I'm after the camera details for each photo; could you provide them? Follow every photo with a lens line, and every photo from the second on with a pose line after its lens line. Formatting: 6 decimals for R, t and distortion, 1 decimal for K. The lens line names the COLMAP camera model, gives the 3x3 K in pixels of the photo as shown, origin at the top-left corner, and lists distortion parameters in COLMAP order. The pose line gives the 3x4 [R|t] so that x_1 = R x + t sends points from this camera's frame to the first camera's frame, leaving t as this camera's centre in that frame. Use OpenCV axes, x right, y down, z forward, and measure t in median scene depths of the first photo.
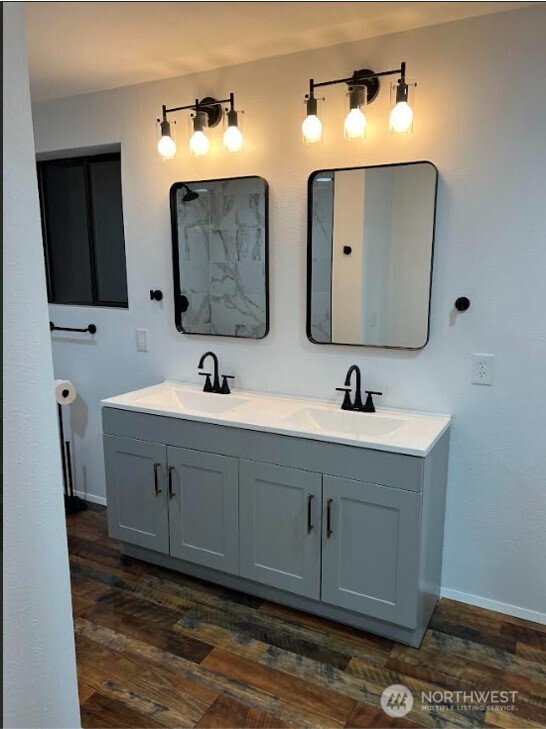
lens RADIAL K [[550.3, 0, 281.0], [0, 550.3, 376.4], [0, 0, 1]] dist [0.046200, -0.004142]
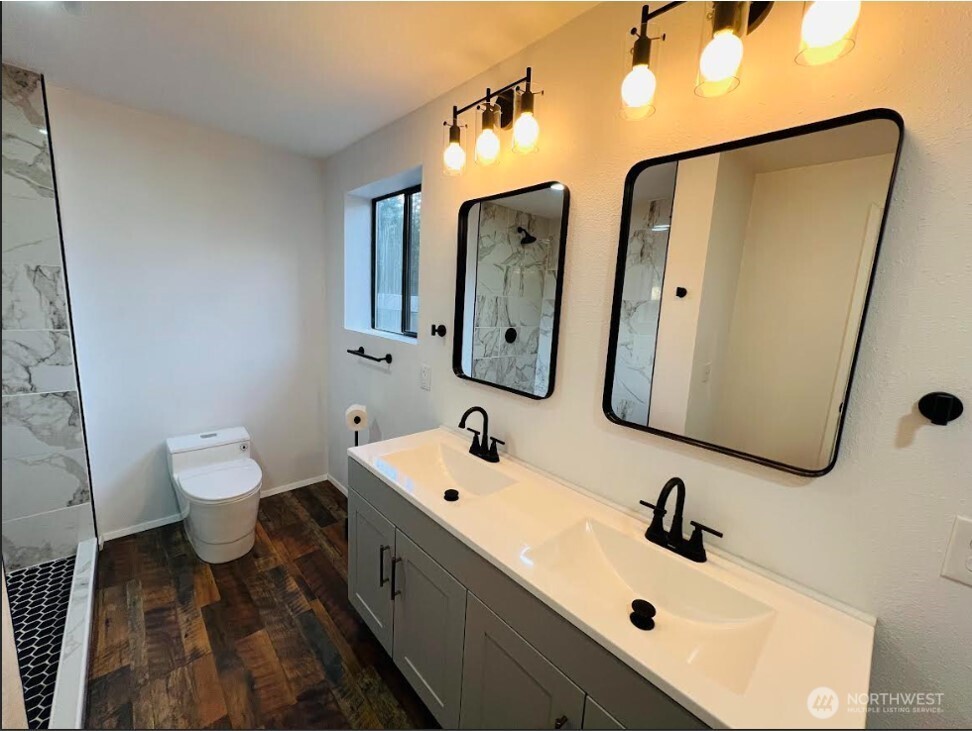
lens RADIAL K [[389.8, 0, 486.0], [0, 389.8, 365.5], [0, 0, 1]] dist [-0.001497, -0.000194]
pose [[0.941610, 0.101907, -0.320914, 0.057928], [-0.114299, 0.993246, -0.019964, -0.096314], [0.316712, 0.055478, 0.946898, 0.482995]]
